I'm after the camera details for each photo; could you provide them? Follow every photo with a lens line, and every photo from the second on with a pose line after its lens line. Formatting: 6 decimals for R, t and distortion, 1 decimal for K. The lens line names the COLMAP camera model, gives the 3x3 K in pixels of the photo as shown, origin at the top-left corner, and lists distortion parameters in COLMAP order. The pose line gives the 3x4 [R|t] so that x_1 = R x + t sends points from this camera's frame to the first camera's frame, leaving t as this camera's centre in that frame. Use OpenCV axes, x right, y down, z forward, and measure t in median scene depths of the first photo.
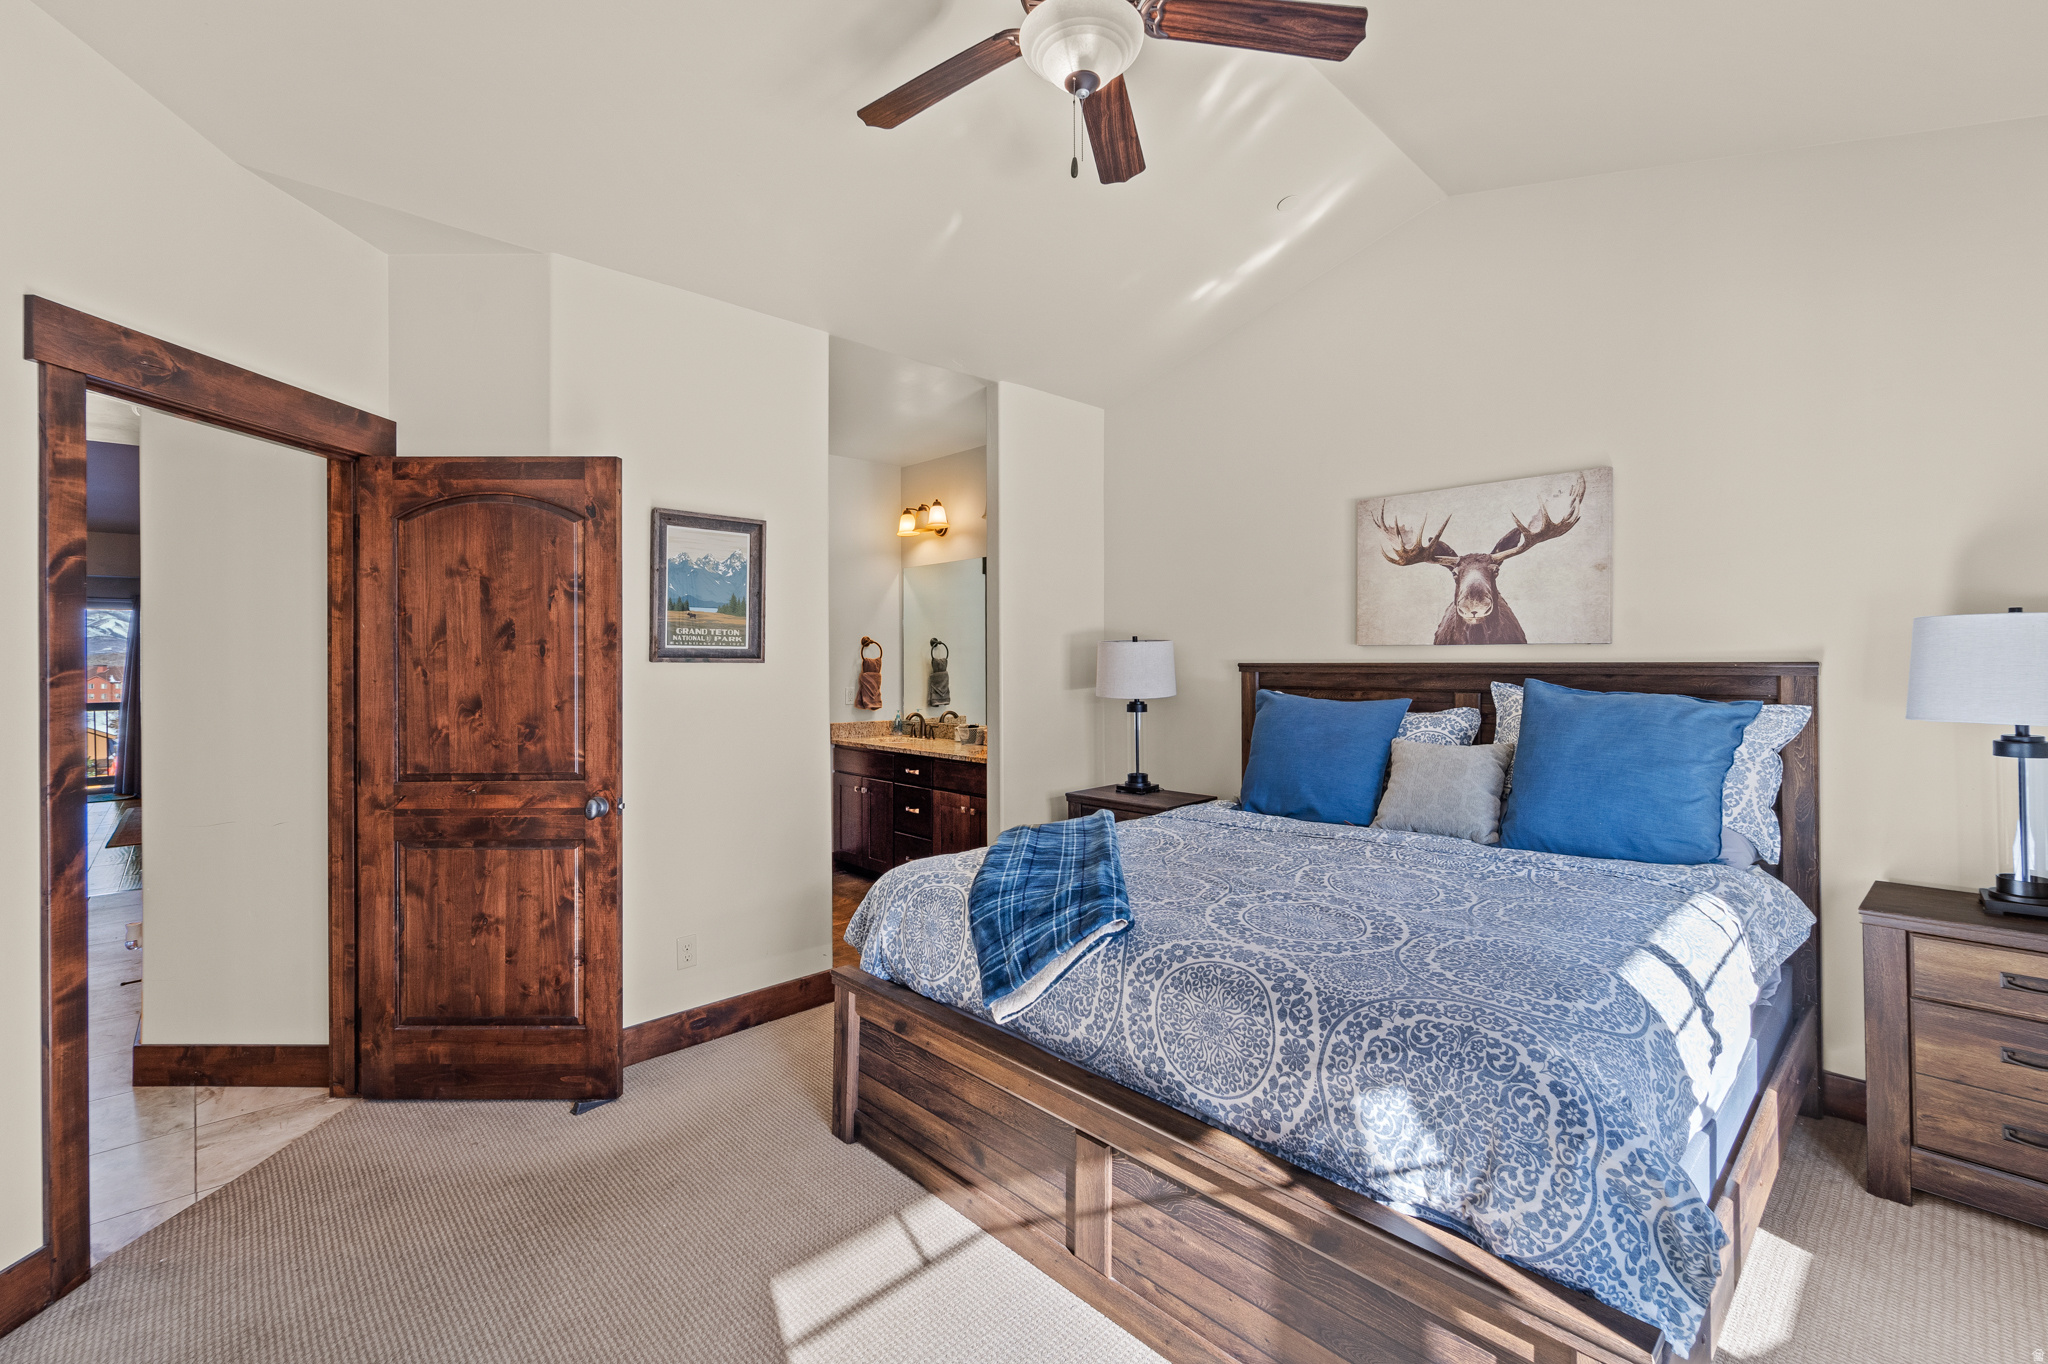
lens RADIAL K [[852.3, 0, 1016.3], [0, 852.3, 664.0], [0, 0, 1]] dist [0.007219, -0.003368]
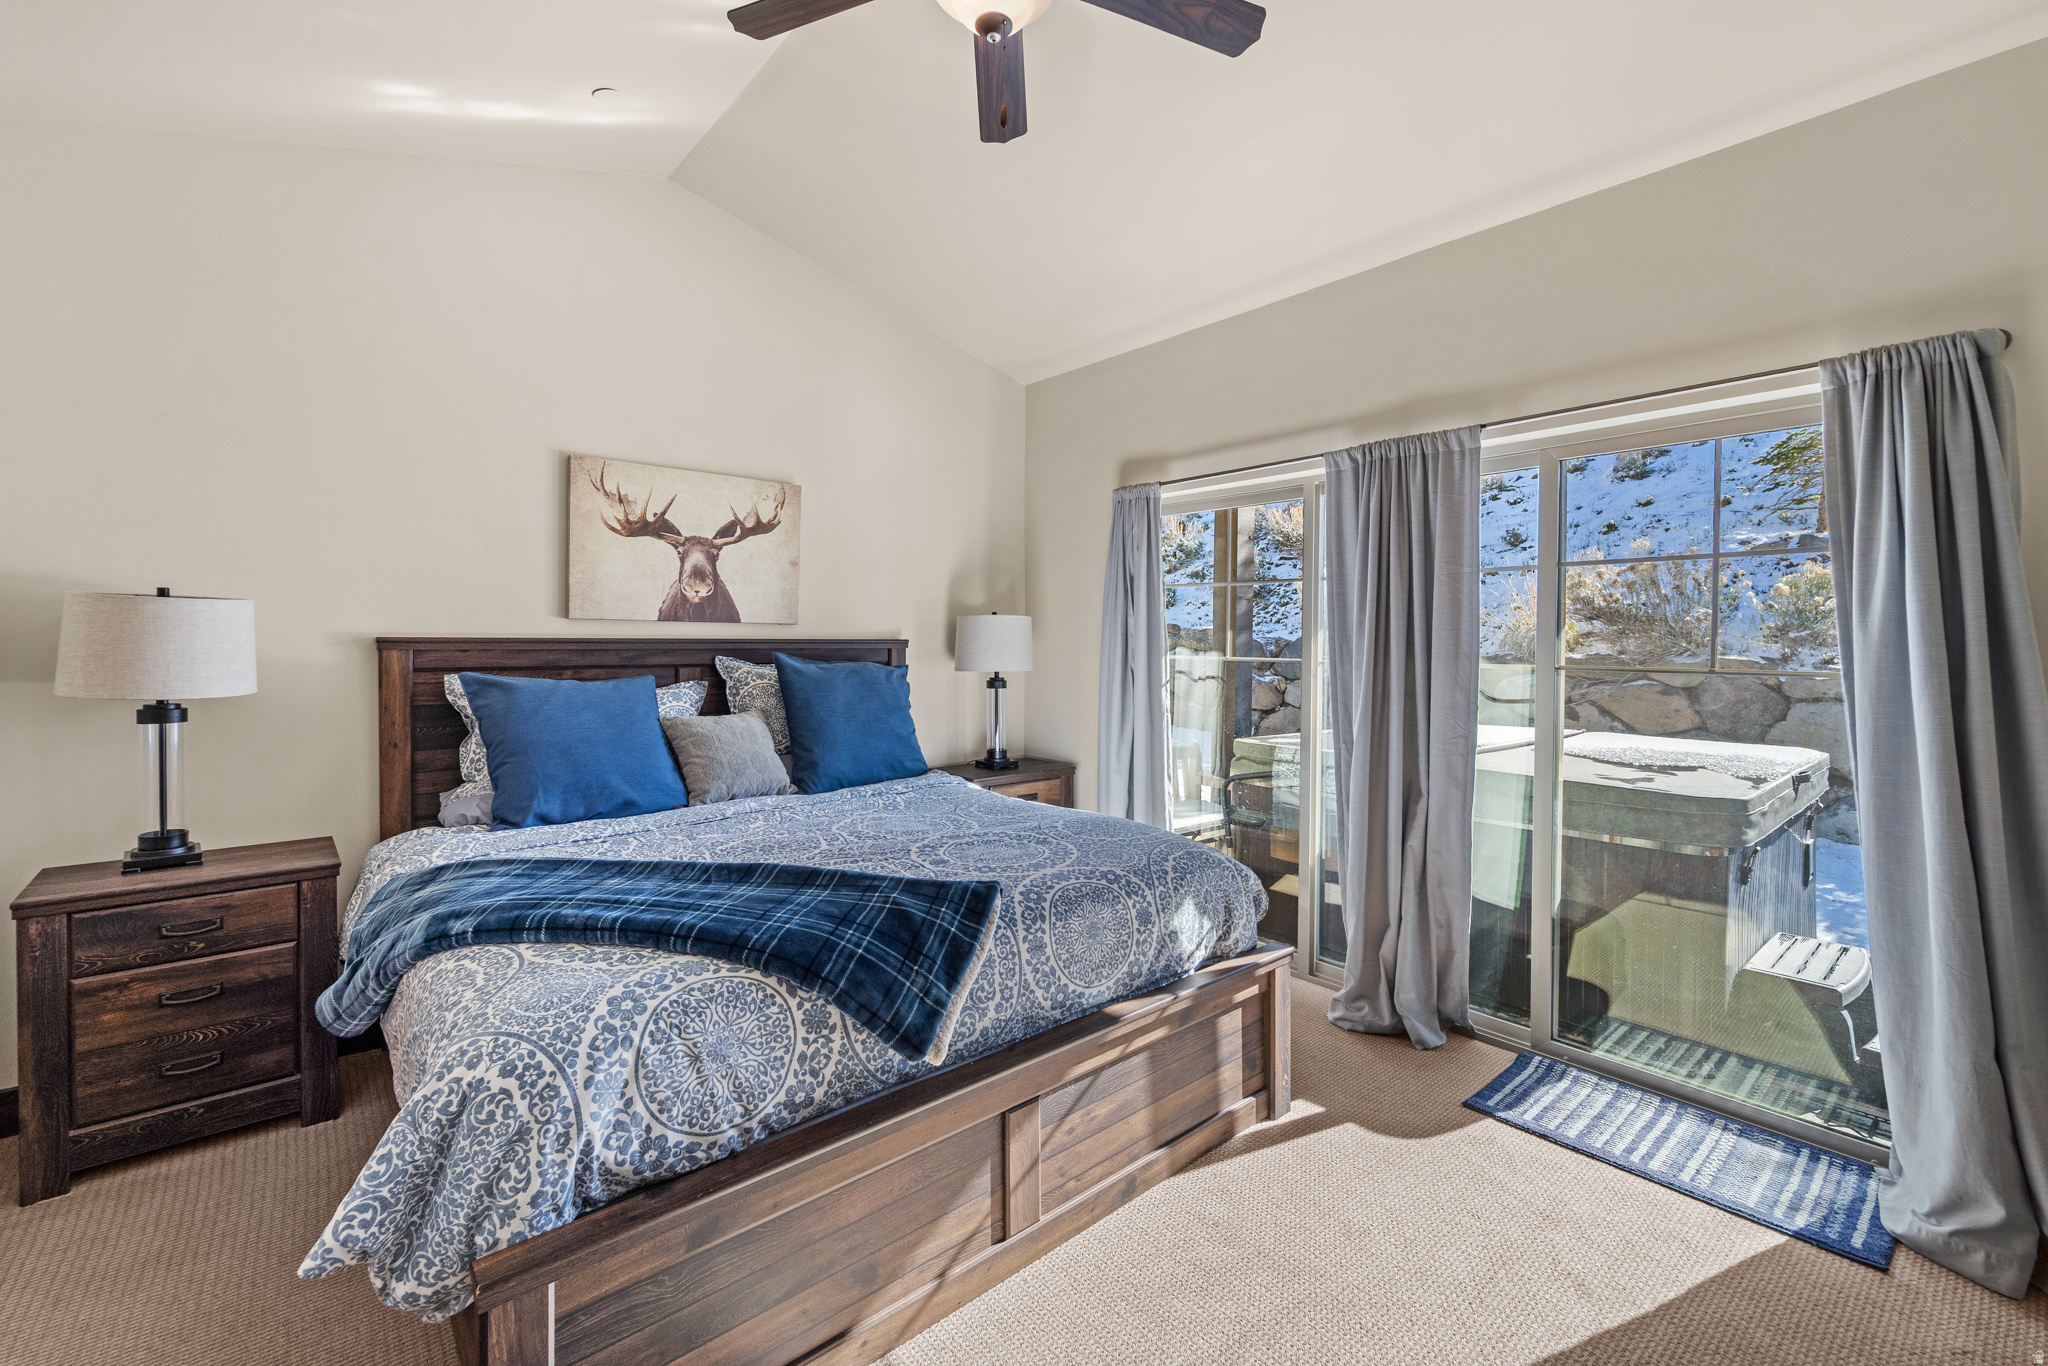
lens RADIAL K [[852.3, 0, 1020.0], [0, 852.3, 676.7], [0, 0, 1]] dist [0.007219, -0.003368]
pose [[0.068941, -0.036795, 0.996942, -0.537454], [0.000258, 0.999320, 0.036865, 0.007268], [-0.997621, -0.002284, 0.068904, 0.558278]]
